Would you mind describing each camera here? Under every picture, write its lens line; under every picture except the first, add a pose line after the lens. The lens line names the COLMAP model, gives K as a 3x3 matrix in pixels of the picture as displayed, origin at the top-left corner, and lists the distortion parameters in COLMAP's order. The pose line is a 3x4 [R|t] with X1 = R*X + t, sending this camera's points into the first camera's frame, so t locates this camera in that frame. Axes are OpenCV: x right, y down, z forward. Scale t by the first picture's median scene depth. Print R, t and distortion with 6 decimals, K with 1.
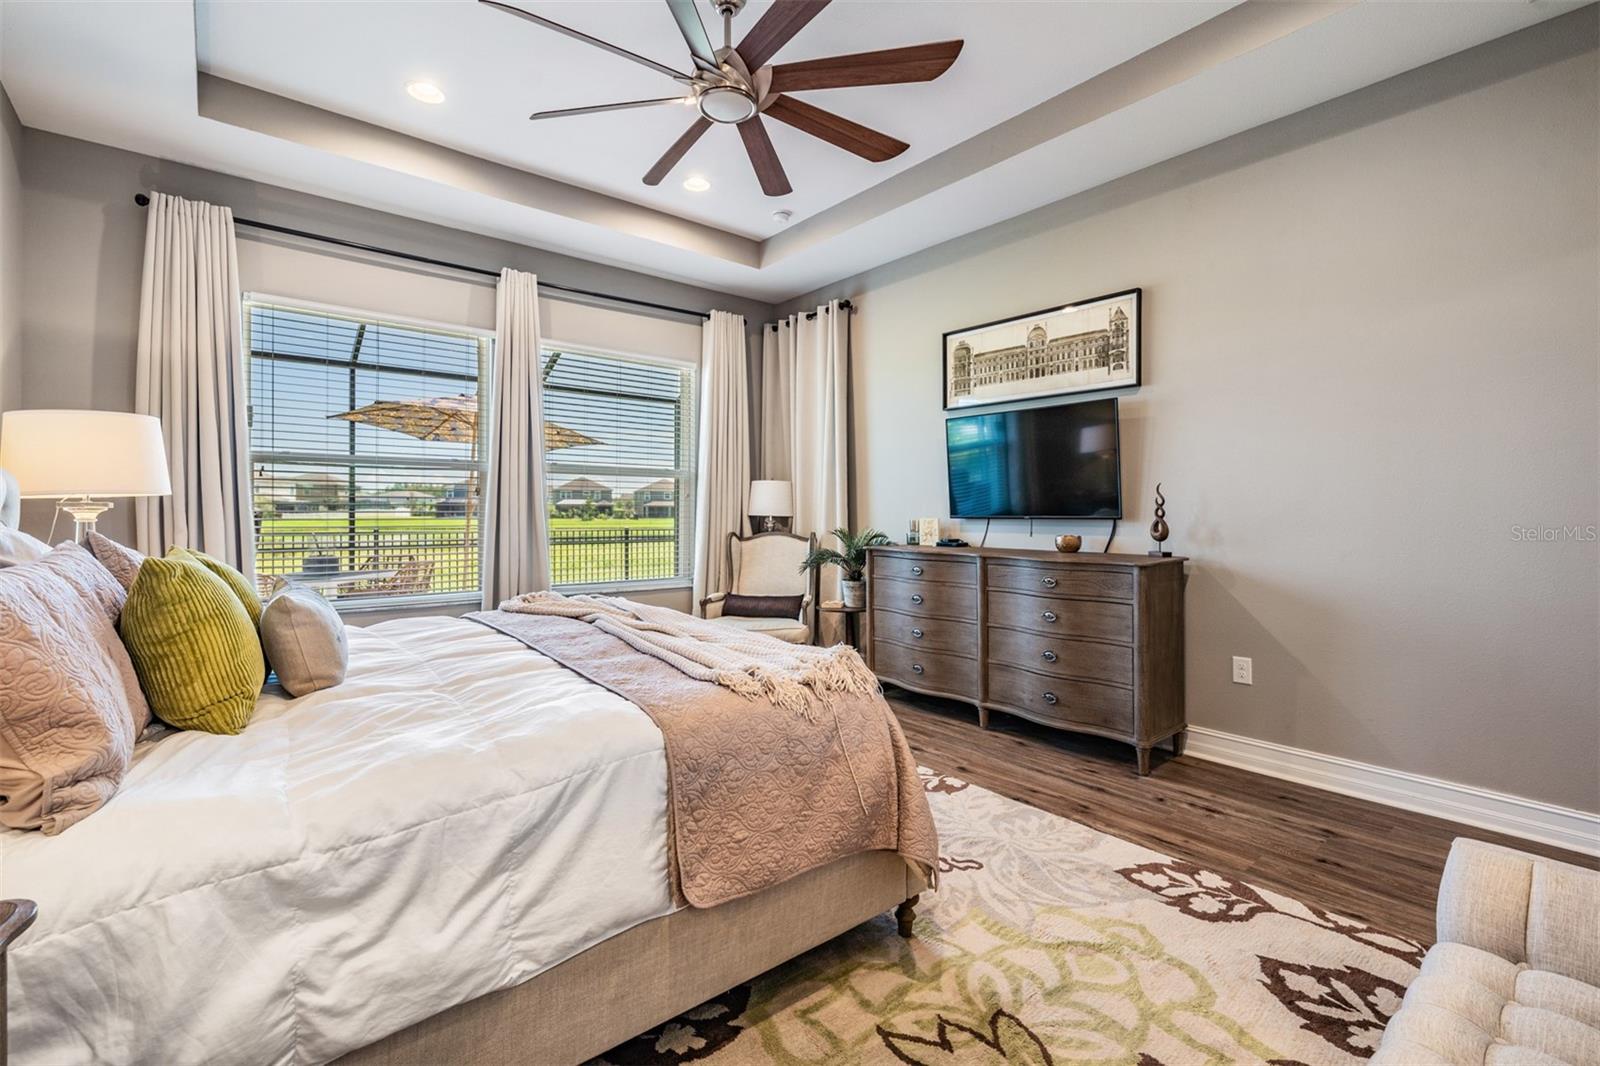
lens RADIAL K [[693.1, 0, 801.0], [0, 693.1, 526.5], [0, 0, 1]] dist [-0.000476, -0.000033]
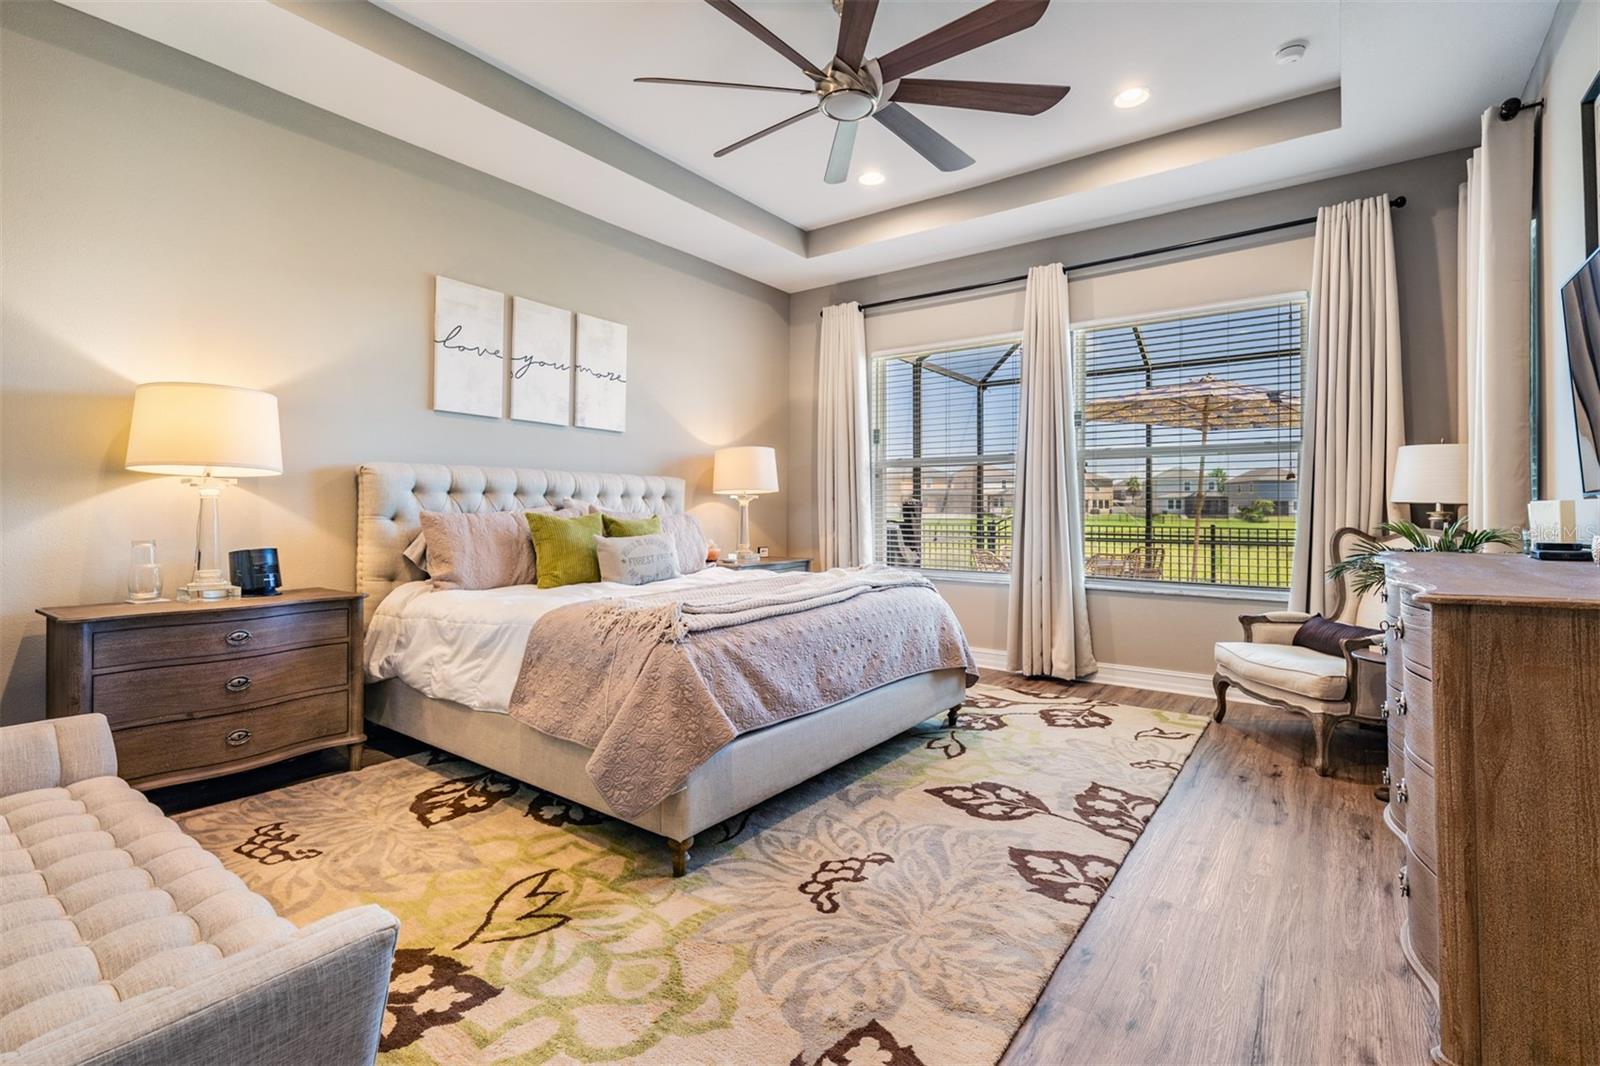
lens RADIAL K [[751.5, 0, 815.8], [0, 751.5, 517.2], [0, 0, 1]] dist [0.003604, -0.000578]
pose [[0.254312, 0.006941, -0.967097, 1.134196], [-0.021388, 0.999770, 0.001551, 0.020819], [0.966886, 0.020289, 0.254402, 0.762286]]
